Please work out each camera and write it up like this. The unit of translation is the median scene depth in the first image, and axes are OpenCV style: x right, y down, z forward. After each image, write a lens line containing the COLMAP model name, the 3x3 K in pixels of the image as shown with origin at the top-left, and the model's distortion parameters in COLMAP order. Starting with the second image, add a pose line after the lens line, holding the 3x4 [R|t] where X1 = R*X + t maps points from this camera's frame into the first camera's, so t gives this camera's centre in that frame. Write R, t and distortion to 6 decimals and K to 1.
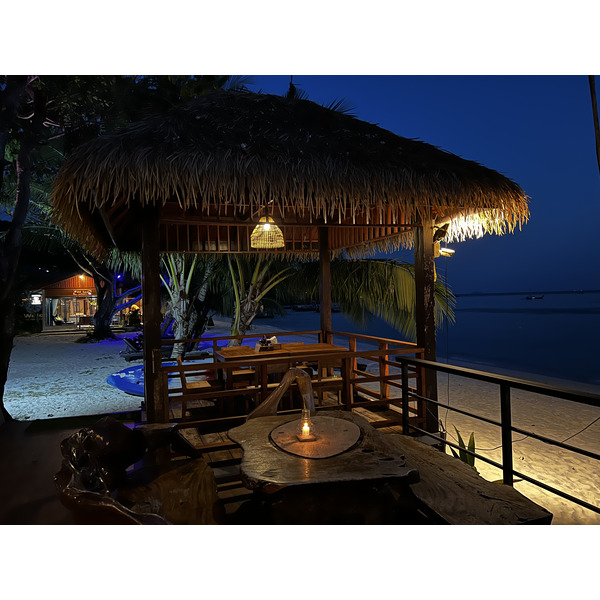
lens RADIAL K [[475.0, 0, 307.5], [0, 475.0, 300.8], [0, 0, 1]] dist [0.088900, -0.107615]
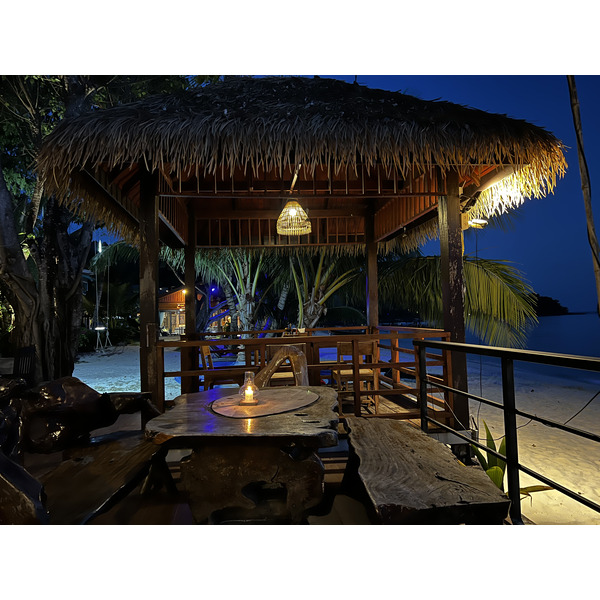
lens RADIAL K [[475.0, 0, 307.5], [0, 475.0, 300.8], [0, 0, 1]] dist [0.088900, -0.107615]
pose [[0.970669, -0.010139, -0.240204, 0.197828], [-0.002123, 0.998710, -0.050733, 0.084772], [0.240408, 0.049755, 0.969396, 0.083145]]
